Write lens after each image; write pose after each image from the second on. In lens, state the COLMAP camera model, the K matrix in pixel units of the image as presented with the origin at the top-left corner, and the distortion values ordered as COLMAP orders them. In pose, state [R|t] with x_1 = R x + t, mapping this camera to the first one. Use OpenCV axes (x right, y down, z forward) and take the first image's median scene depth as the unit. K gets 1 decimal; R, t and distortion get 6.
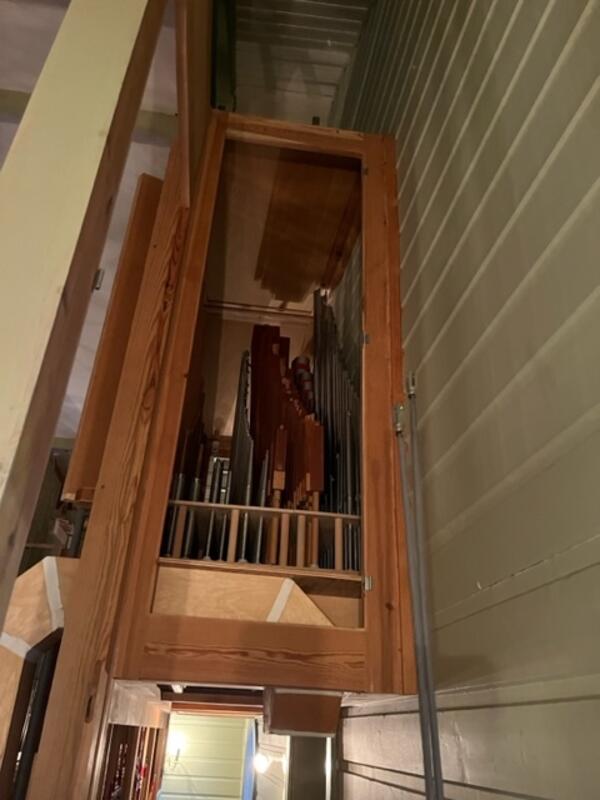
lens RADIAL K [[620.6, 0, 300.0], [0, 620.6, 400.0], [0, 0, 1]] dist [0.048854, -0.091682]
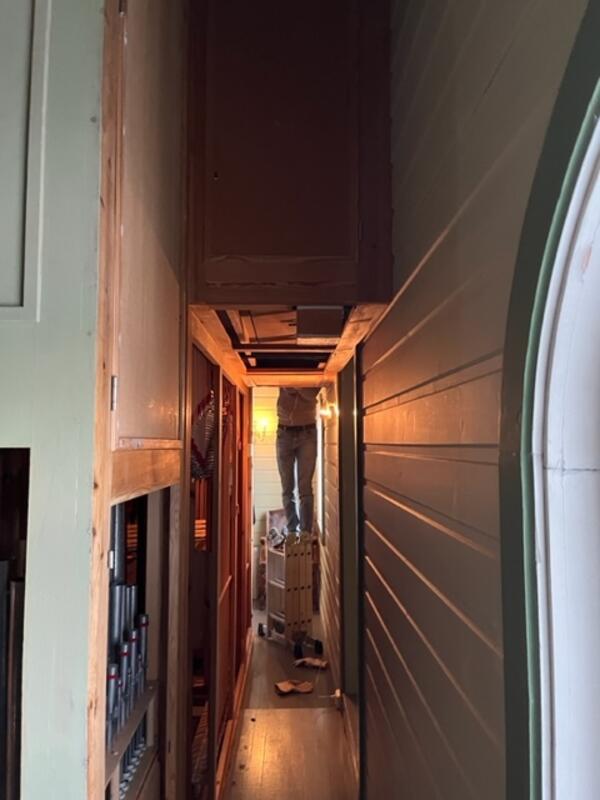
lens RADIAL K [[620.6, 0, 300.0], [0, 620.6, 400.0], [0, 0, 1]] dist [0.048854, -0.091682]
pose [[0.991263, -0.047811, -0.122926, 0.129002], [0.095070, 0.905005, 0.414642, 0.049841], [0.091424, -0.422706, 0.901644, -0.396109]]
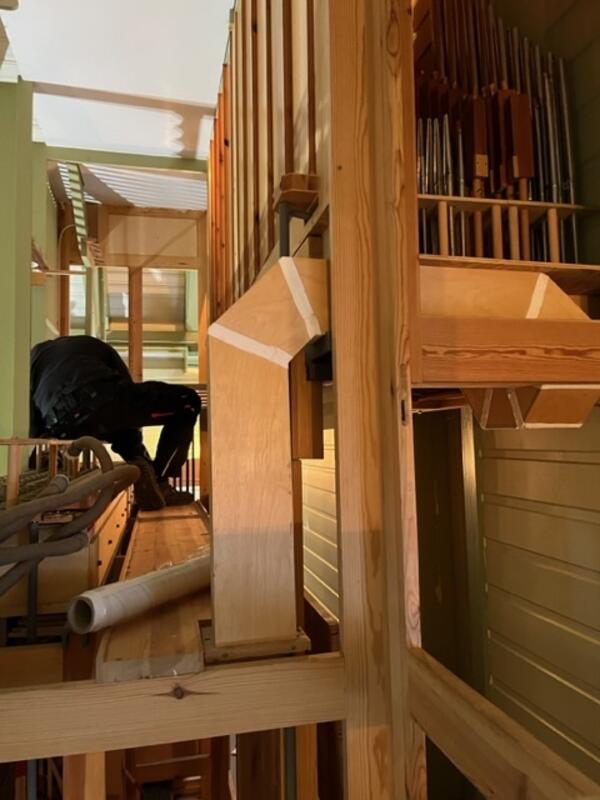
lens RADIAL K [[609.5, 0, 300.0], [0, 609.5, 400.0], [0, 0, 1]] dist [0.046859, 0.001709]
pose [[0.994227, -0.053991, 0.092720, -0.468401], [0.009707, 0.905886, 0.423411, 0.076381], [-0.106854, -0.420067, 0.901180, 0.172279]]
